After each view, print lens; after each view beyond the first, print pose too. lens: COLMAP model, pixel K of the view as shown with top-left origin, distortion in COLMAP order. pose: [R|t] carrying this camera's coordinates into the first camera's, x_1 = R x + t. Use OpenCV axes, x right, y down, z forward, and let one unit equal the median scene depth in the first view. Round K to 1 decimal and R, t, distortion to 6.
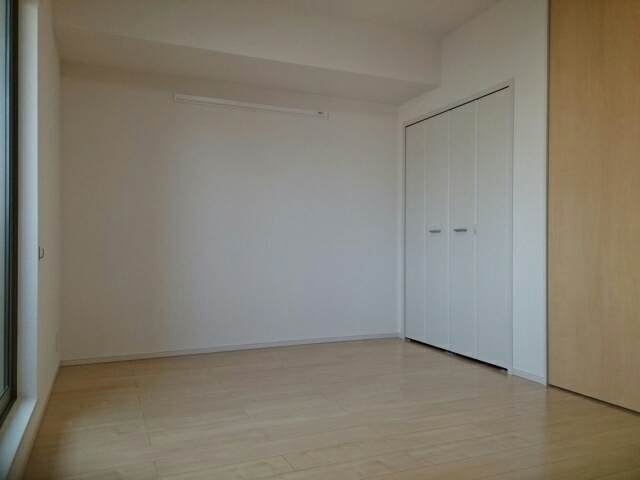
lens RADIAL K [[504.1, 0, 320.0], [0, 504.1, 240.0], [0, 0, 1]] dist [0.000508, 0.000403]
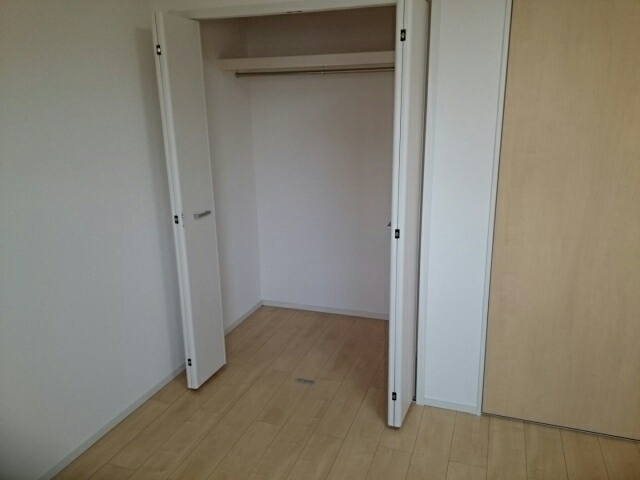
lens RADIAL K [[504.1, 0, 320.0], [0, 504.1, 240.0], [0, 0, 1]] dist [0.000508, 0.000403]
pose [[0.692314, -0.213251, 0.689366, -0.231335], [0.020869, 0.960852, 0.276276, -0.213934], [-0.721295, -0.176884, 0.669661, 0.701329]]
